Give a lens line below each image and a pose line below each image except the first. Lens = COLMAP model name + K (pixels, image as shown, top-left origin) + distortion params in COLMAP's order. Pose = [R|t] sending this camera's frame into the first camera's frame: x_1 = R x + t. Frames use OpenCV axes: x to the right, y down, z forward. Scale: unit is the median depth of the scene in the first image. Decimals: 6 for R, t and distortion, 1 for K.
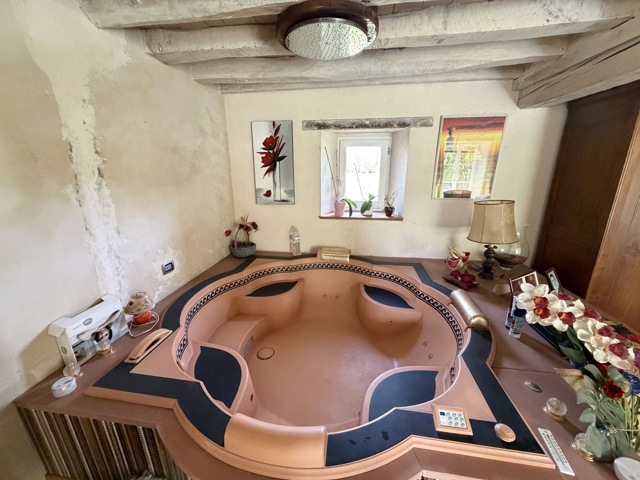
lens RADIAL K [[256.8, 0, 320.0], [0, 256.8, 241.3], [0, 0, 1]] dist [0.001502, 0.000055]
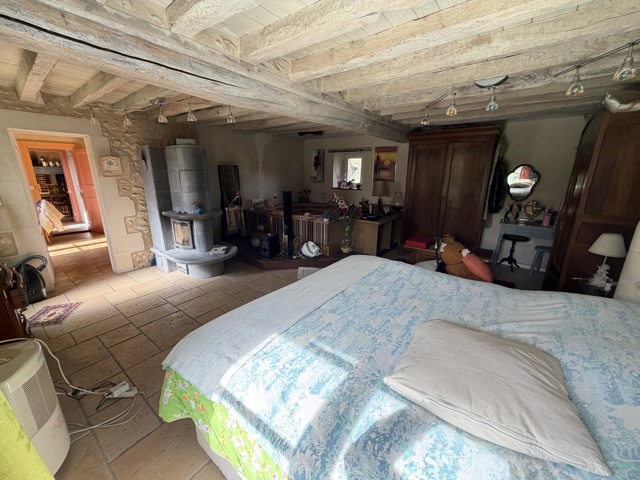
lens RADIAL K [[256.8, 0, 317.8], [0, 256.8, 239.7], [0, 0, 1]] dist [0.001502, 0.000055]
pose [[0.876705, 0.133956, -0.462000, 1.119369], [-0.138341, 0.990080, 0.024552, 0.363754], [0.460706, 0.042389, 0.886540, -1.243764]]
